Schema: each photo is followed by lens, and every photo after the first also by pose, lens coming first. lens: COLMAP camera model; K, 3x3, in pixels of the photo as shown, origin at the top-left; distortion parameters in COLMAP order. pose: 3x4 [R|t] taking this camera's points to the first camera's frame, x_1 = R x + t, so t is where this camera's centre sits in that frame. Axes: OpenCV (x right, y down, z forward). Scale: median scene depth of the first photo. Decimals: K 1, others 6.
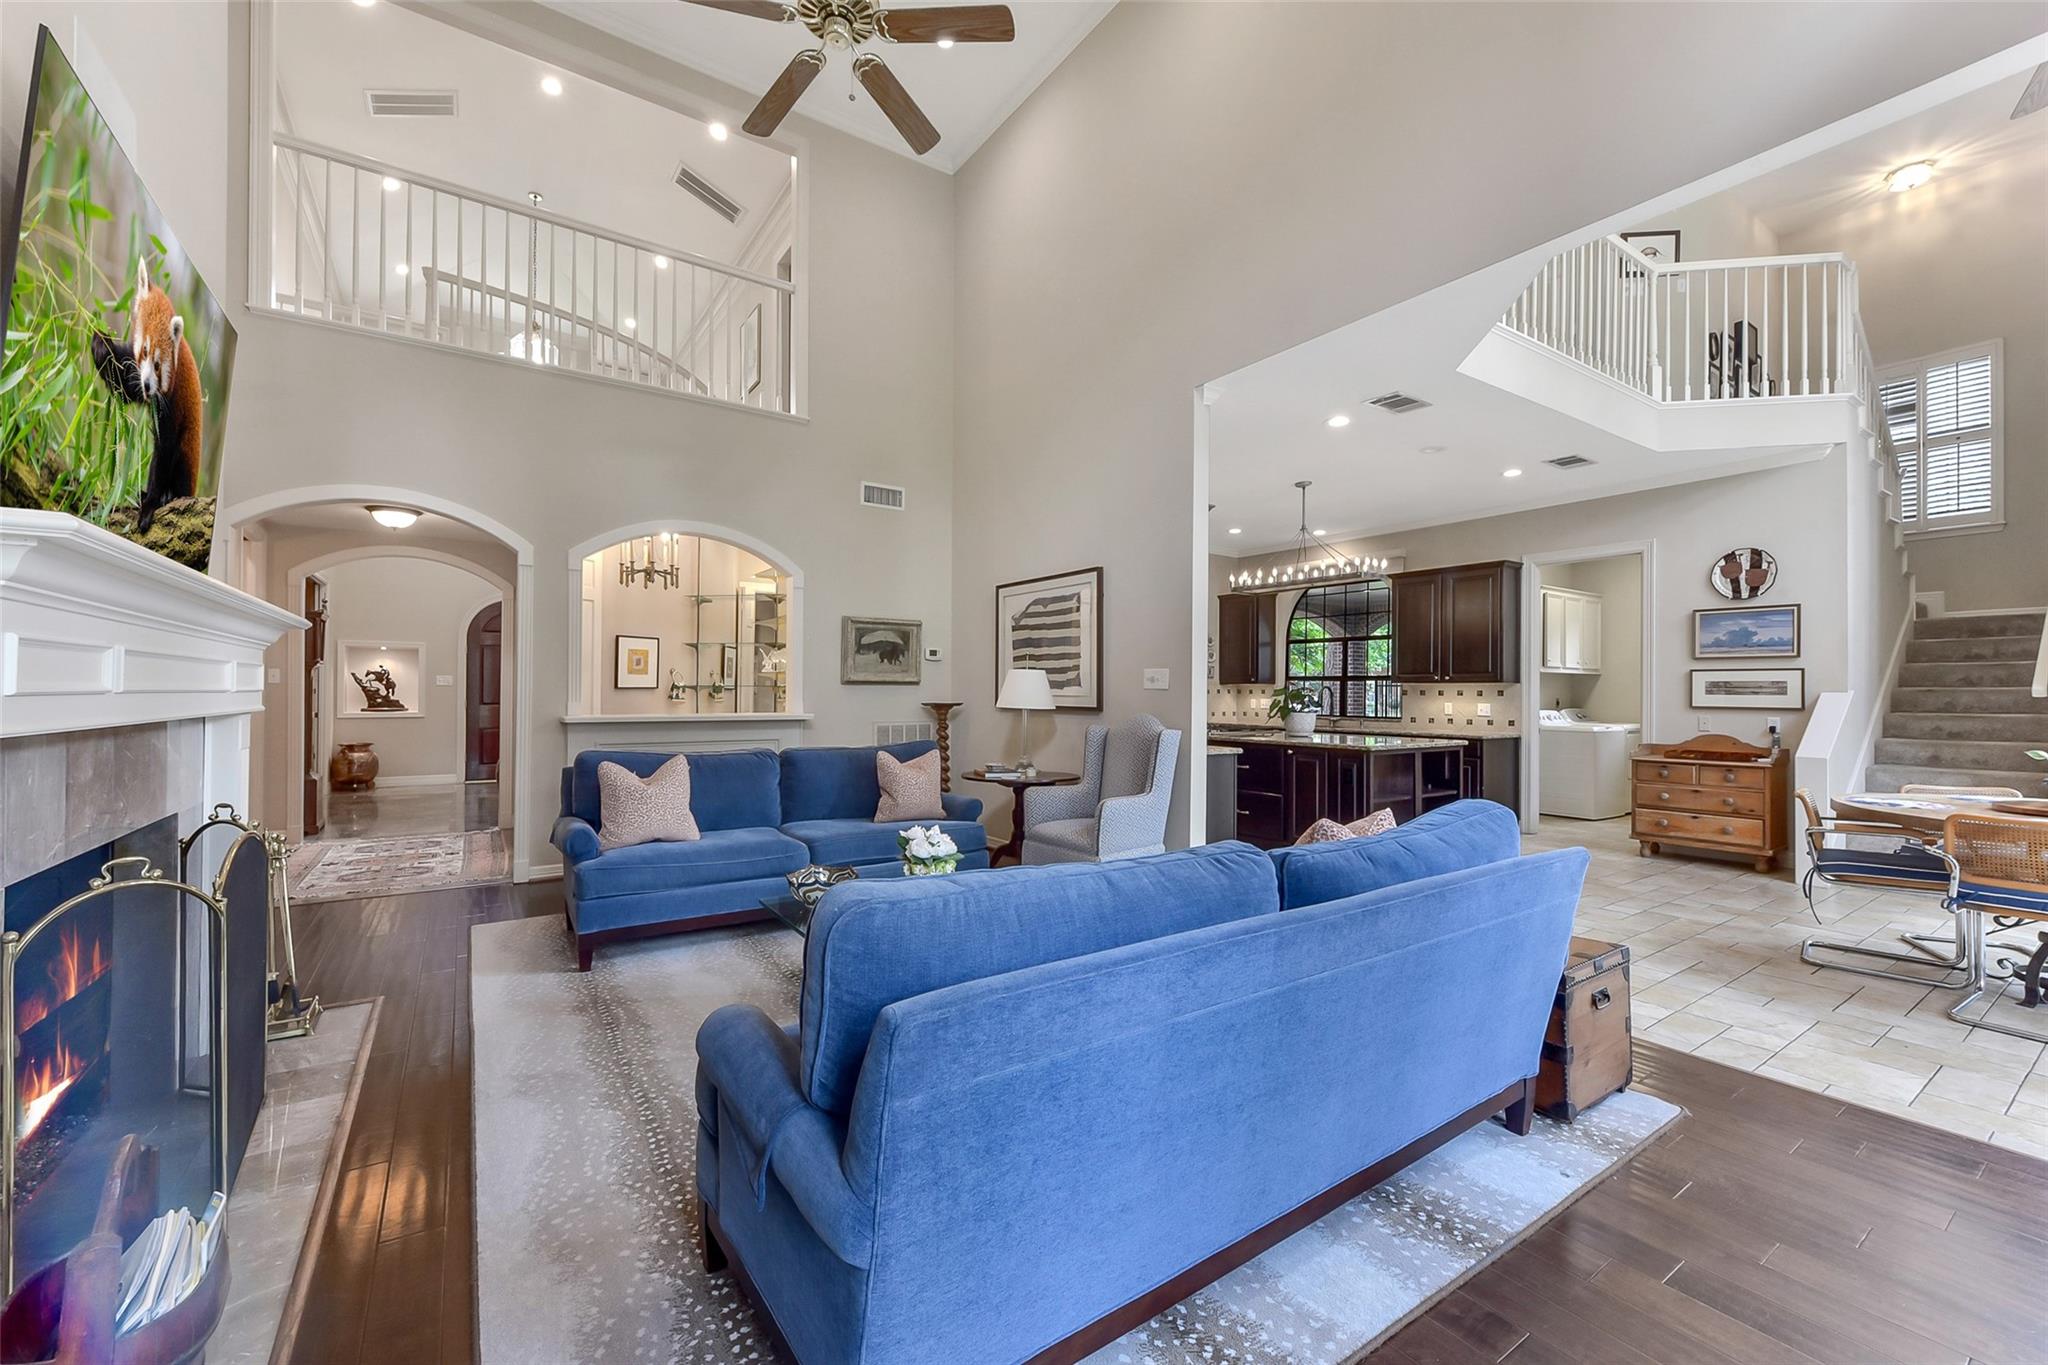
lens RADIAL K [[819.3, 0, 1027.7], [0, 819.3, 684.6], [0, 0, 1]] dist [0.016362, -0.000388]
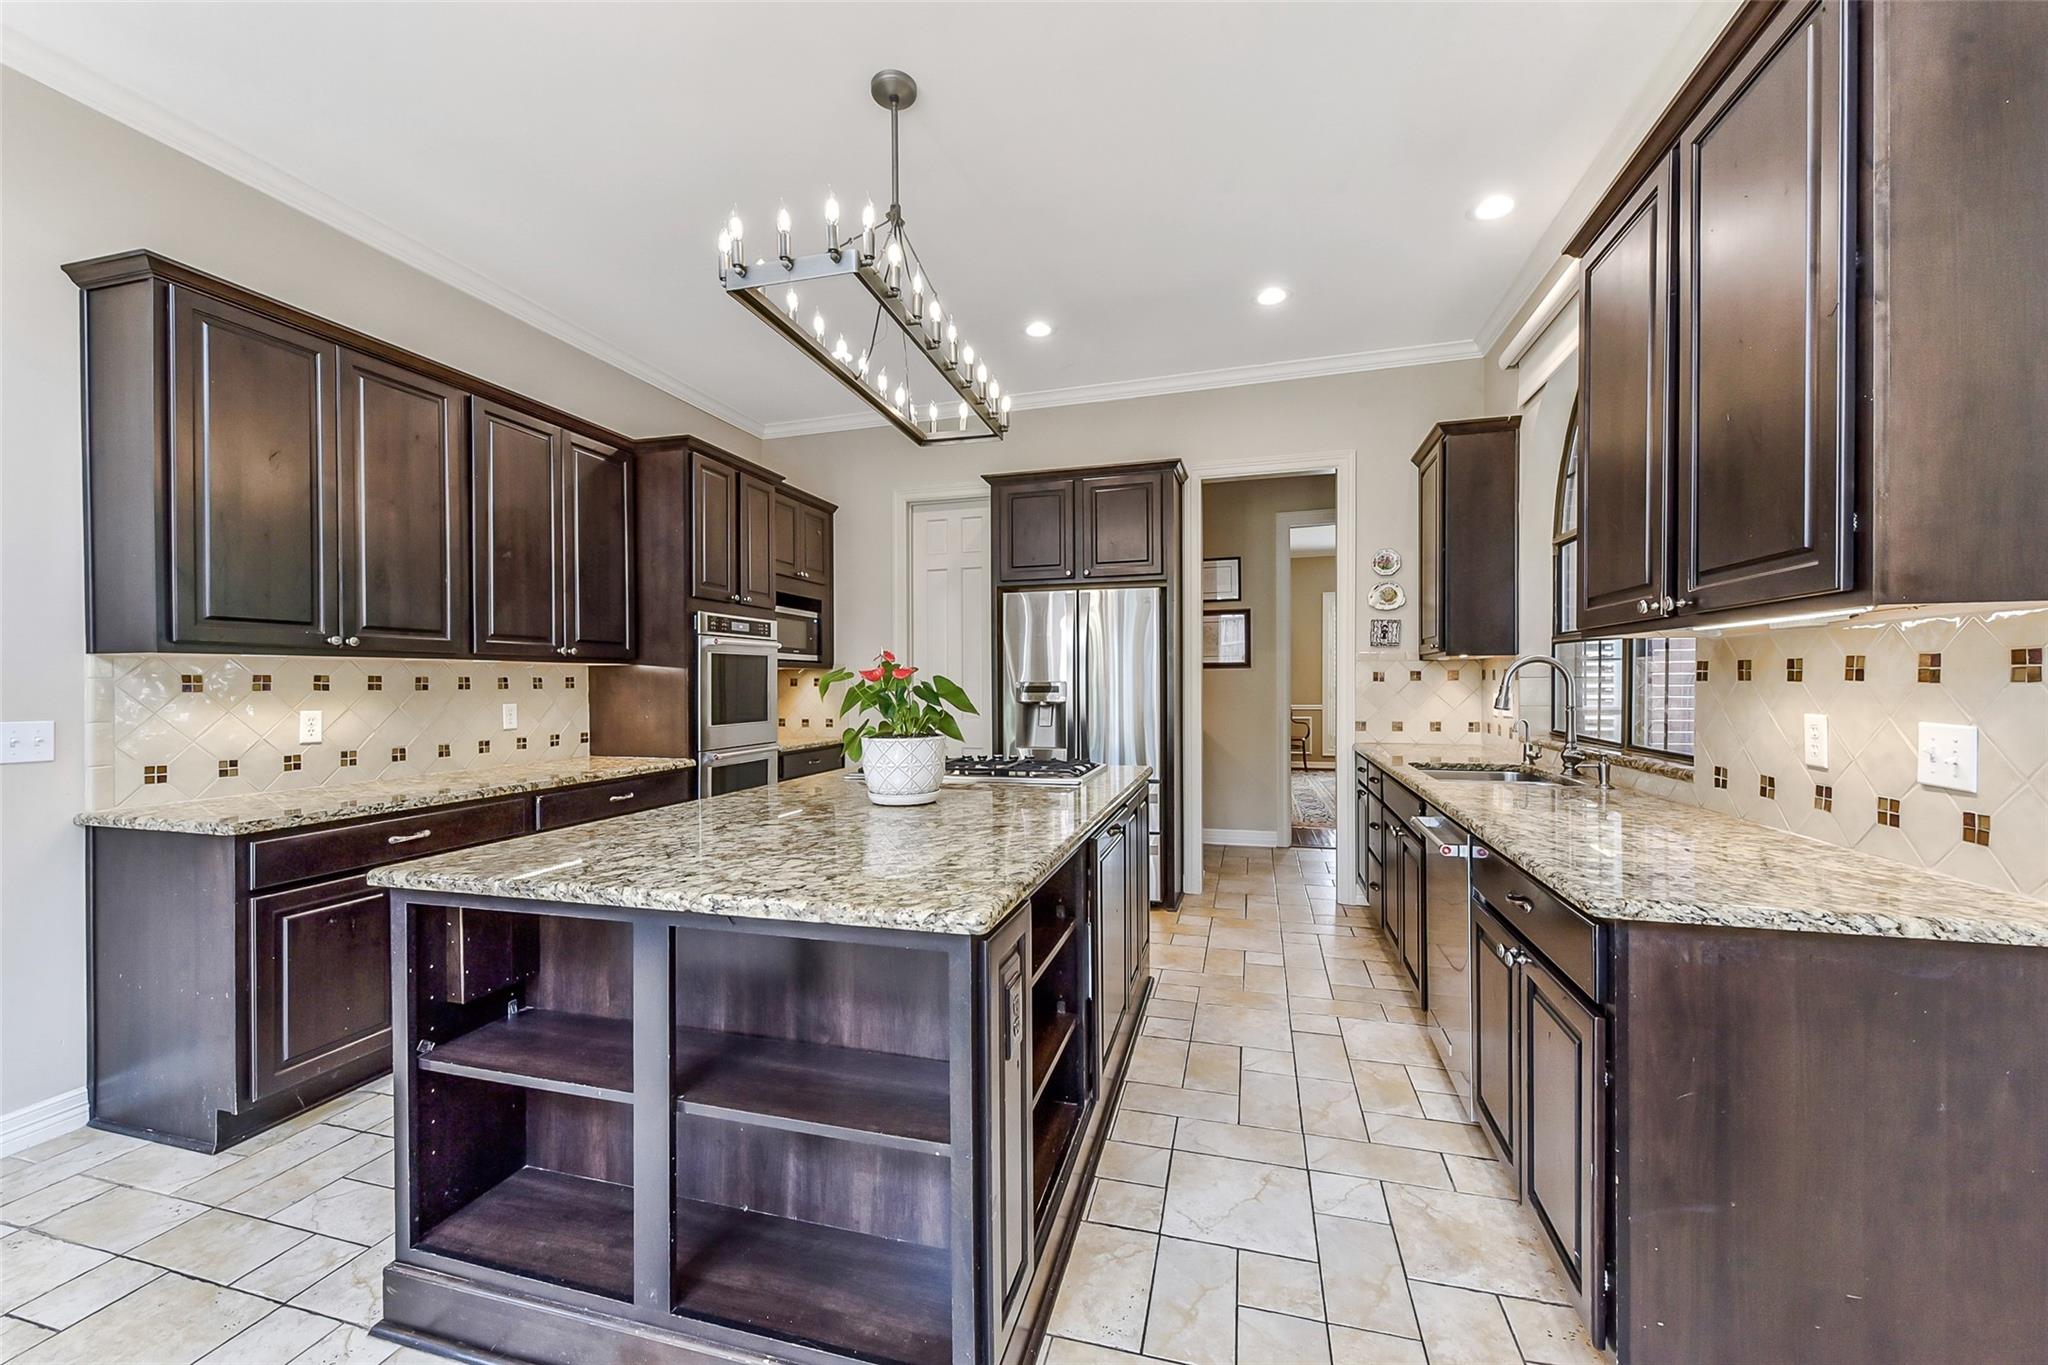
lens RADIAL K [[809.2, 0, 1019.1], [0, 809.2, 686.5], [0, 0, 1]] dist [0.006993, -0.000348]
pose [[0.633546, -0.006526, -0.773677, 0.692100], [0.018196, 0.999814, 0.006467, 0.012084], [0.773491, -0.018174, 0.633547, 0.883818]]
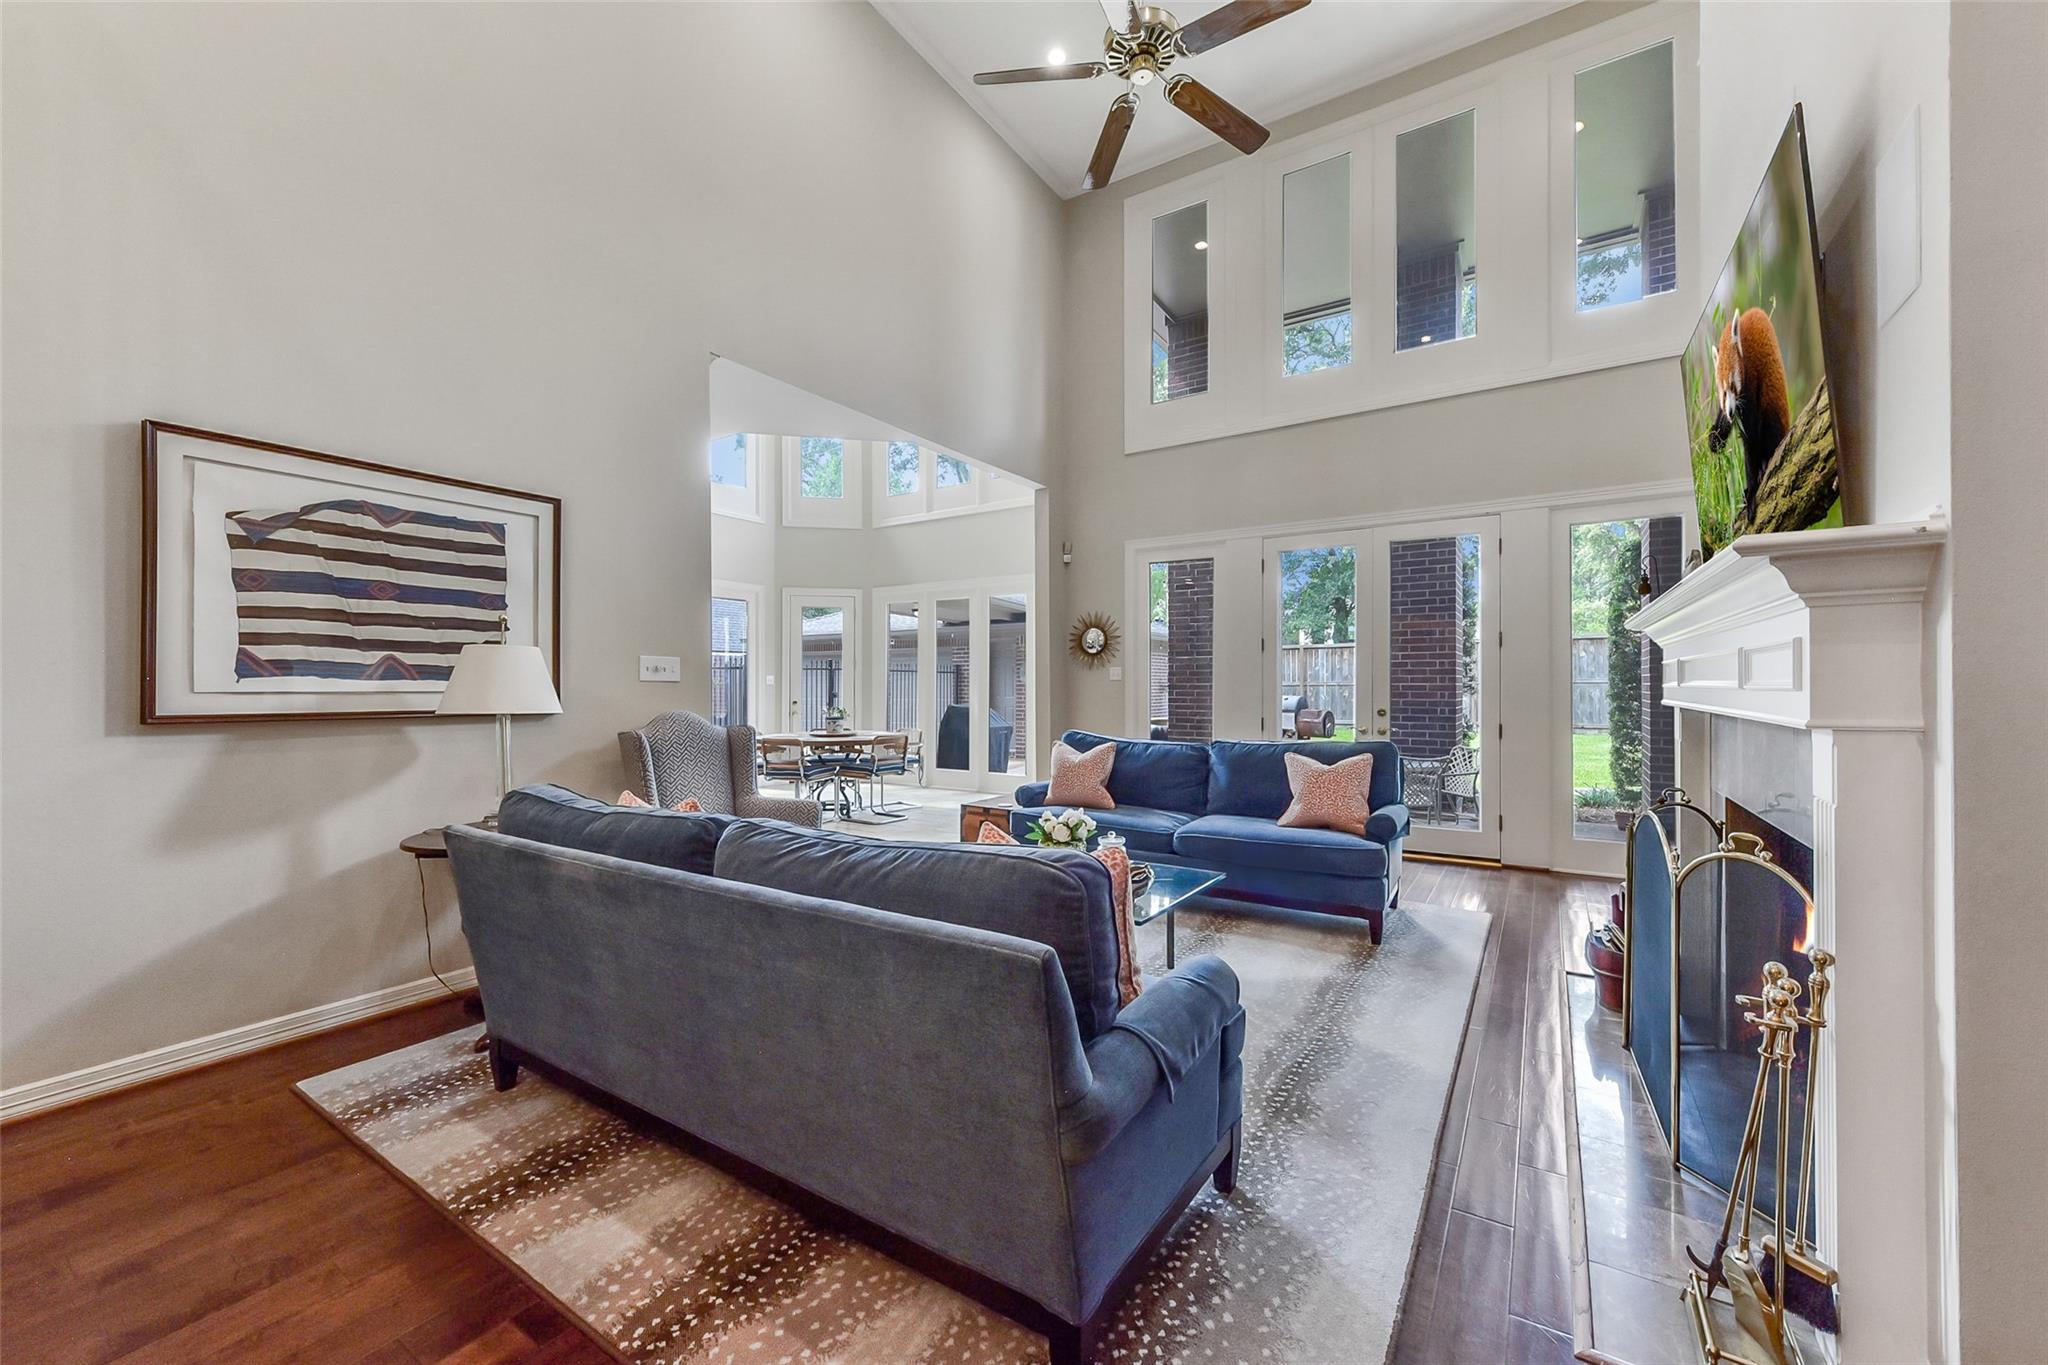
lens RADIAL K [[813.0, 0, 1018.6], [0, 813.0, 753.6], [0, 0, 1]] dist [0.009478, 0.000005]
pose [[-0.380376, -0.075559, 0.921740, -0.606646], [-0.001086, 0.996693, 0.081255, 0.009400], [-0.924831, 0.029906, -0.379200, 0.795875]]
